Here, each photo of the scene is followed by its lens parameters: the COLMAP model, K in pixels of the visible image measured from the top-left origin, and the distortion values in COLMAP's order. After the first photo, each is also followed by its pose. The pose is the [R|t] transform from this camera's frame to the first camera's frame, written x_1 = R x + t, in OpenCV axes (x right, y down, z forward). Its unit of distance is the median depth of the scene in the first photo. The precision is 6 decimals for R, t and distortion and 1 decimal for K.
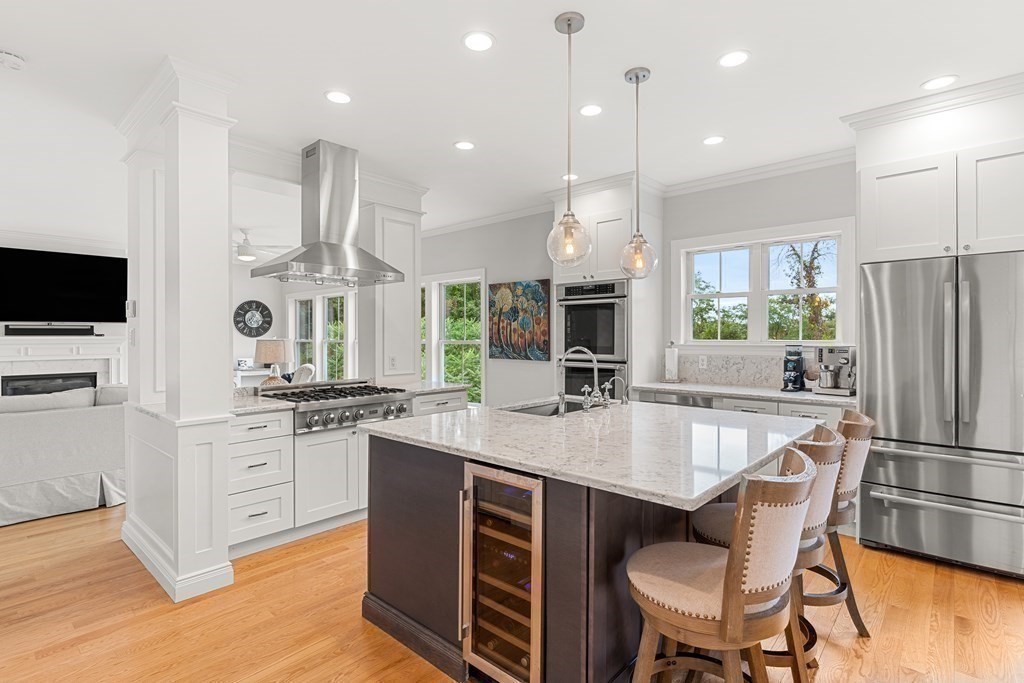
lens RADIAL K [[490.2, 0, 510.7], [0, 490.2, 338.0], [0, 0, 1]] dist [-0.001170, -0.000471]
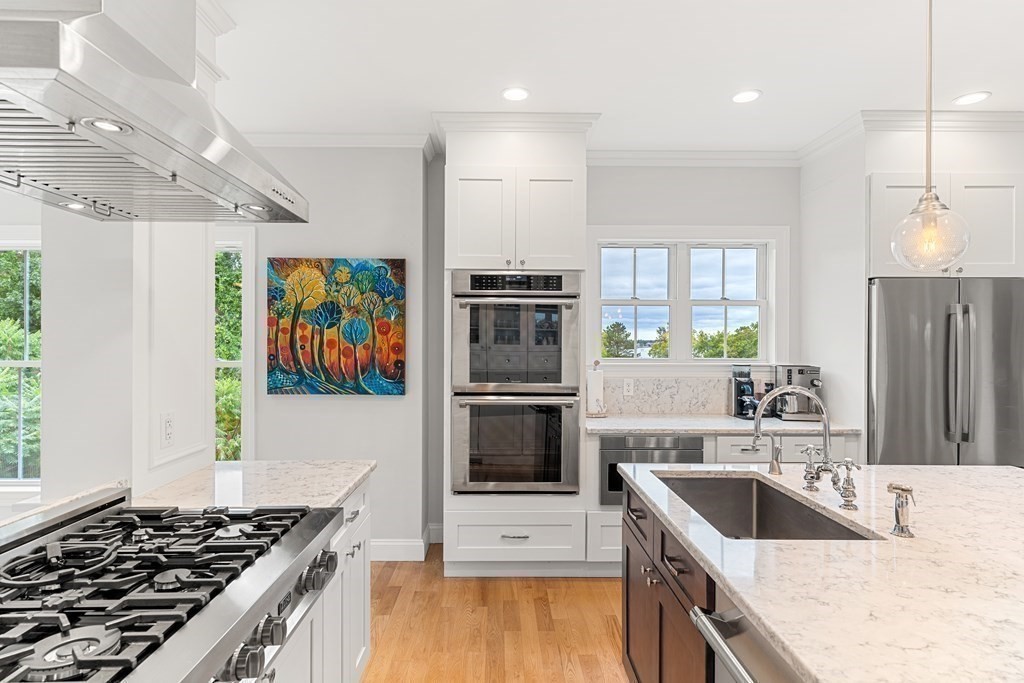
lens RADIAL K [[540.7, 0, 509.4], [0, 540.7, 343.1], [0, 0, 1]] dist [0.000631, 0.000065]
pose [[0.741838, 0.006979, 0.670543, -0.307406], [-0.000671, 0.999953, -0.009666, -0.011667], [-0.670579, 0.006721, 0.741808, 0.466016]]
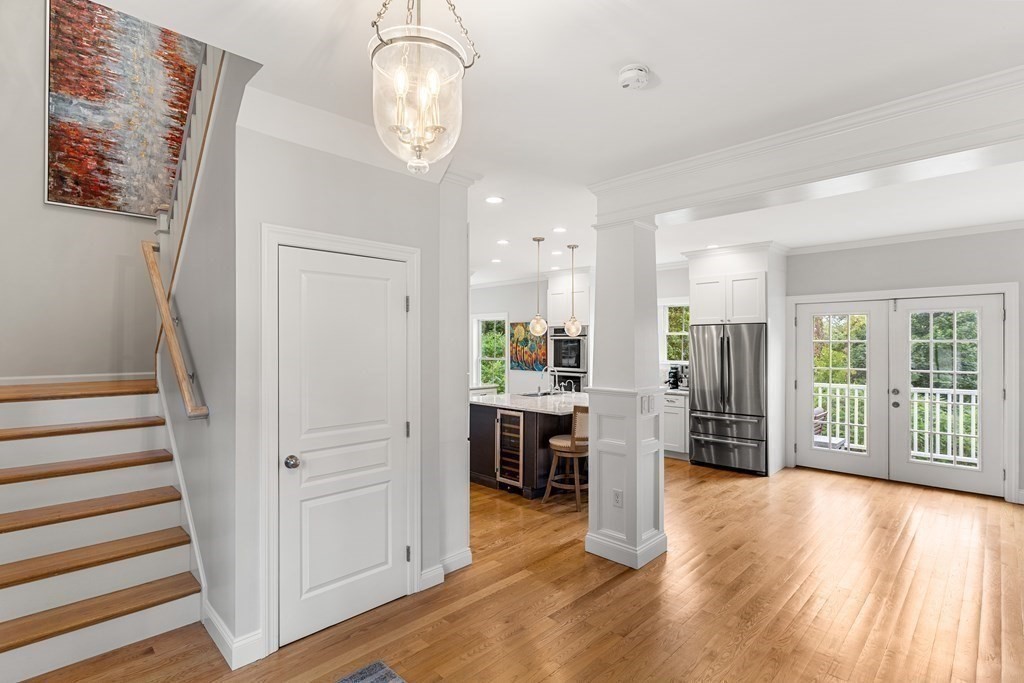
lens RADIAL K [[490.2, 0, 511.6], [0, 490.2, 340.6], [0, 0, 1]] dist [-0.001170, -0.000471]
pose [[0.998602, 0.000785, -0.052844, 0.054014], [-0.001411, 0.999929, -0.011796, -0.041659], [0.052831, 0.011854, 0.998533, -0.718275]]
